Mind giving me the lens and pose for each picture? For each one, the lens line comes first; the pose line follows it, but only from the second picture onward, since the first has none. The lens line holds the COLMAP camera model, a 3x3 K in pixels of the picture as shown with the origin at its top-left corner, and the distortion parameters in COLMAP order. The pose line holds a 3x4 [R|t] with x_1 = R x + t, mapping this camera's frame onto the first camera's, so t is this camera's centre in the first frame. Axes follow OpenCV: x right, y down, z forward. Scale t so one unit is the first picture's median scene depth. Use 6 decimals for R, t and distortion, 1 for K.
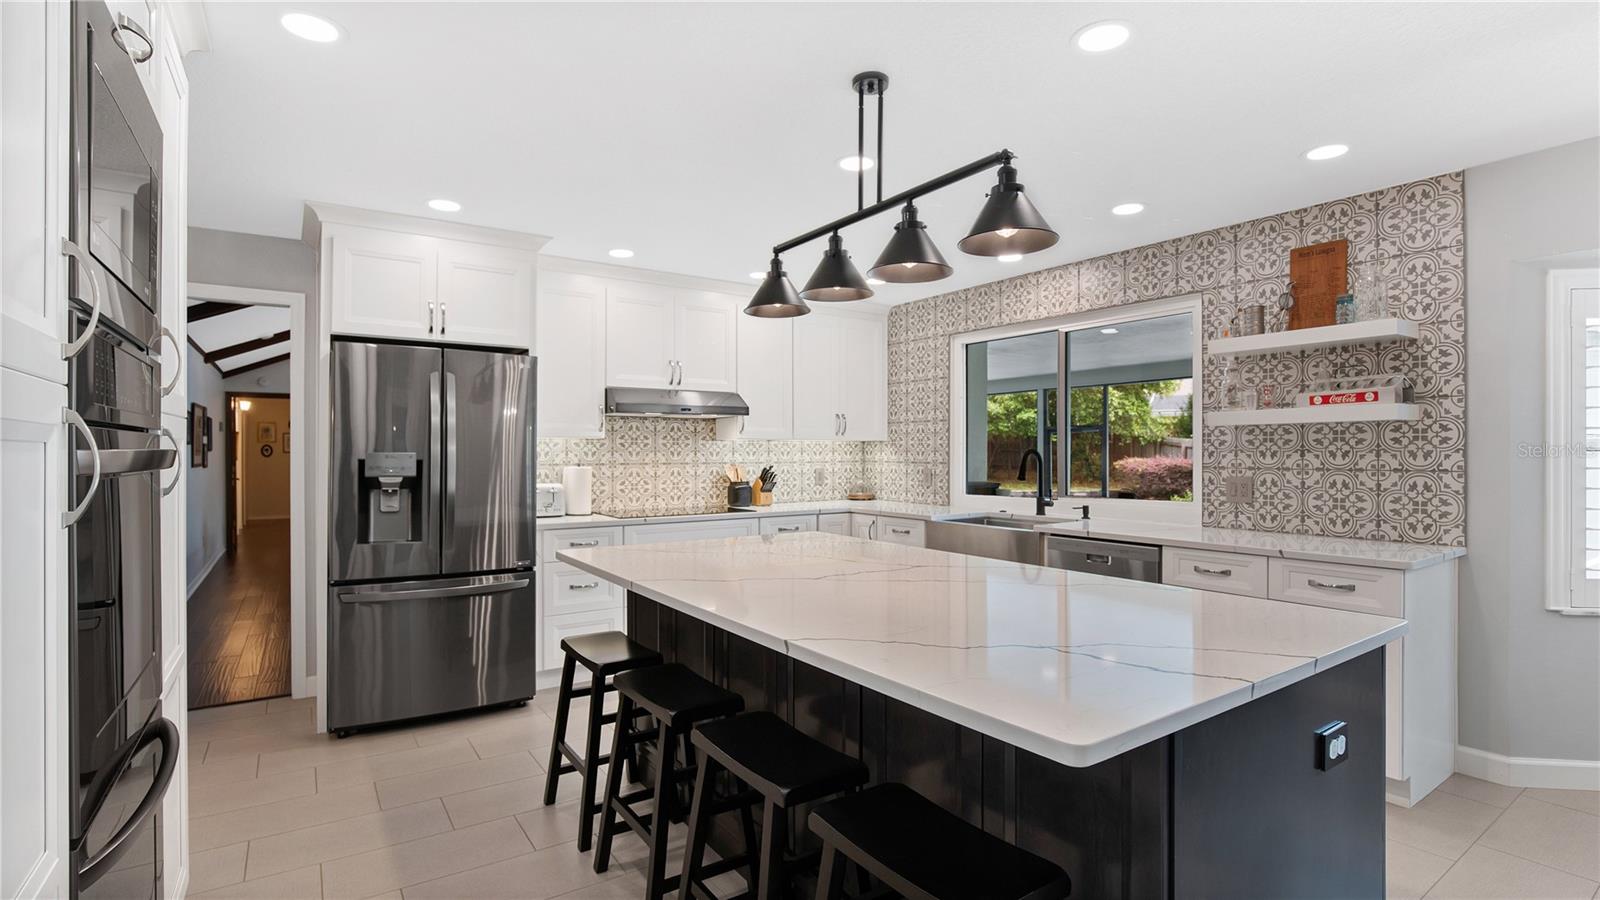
lens RADIAL K [[736.9, 0, 807.7], [0, 736.9, 460.8], [0, 0, 1]] dist [-0.027305, 0.001278]
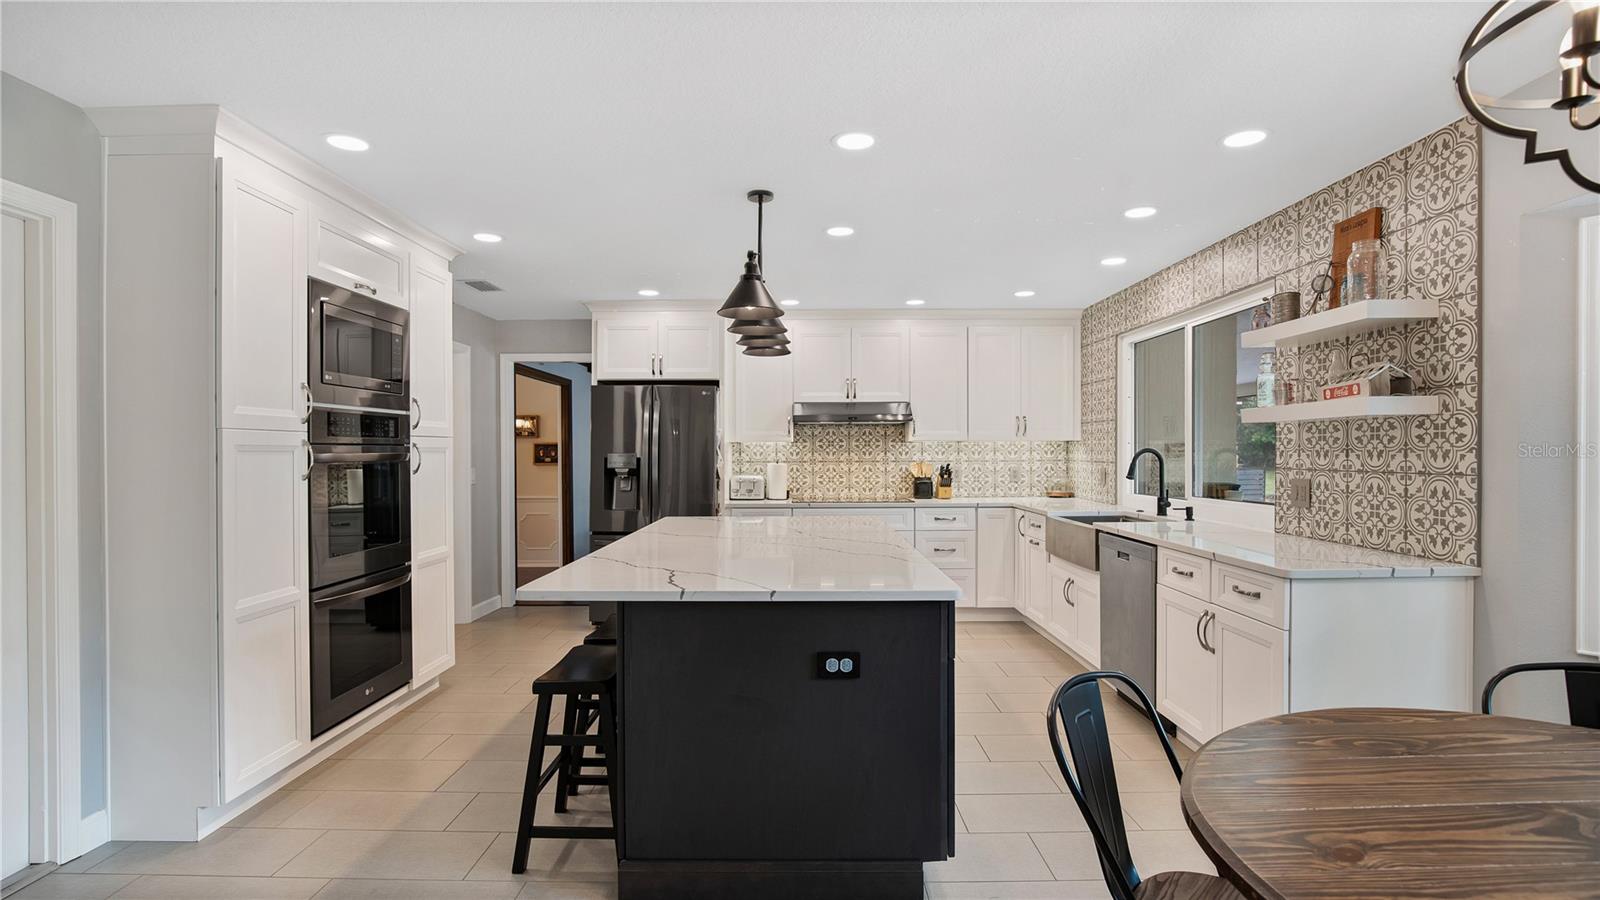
lens RADIAL K [[736.9, 0, 827.7], [0, 736.9, 461.5], [0, 0, 1]] dist [-0.027305, 0.001278]
pose [[0.837025, 0.005104, -0.547140, 0.634931], [-0.003336, 0.999986, 0.004225, -0.001653], [0.547154, -0.001712, 0.837030, -0.085401]]
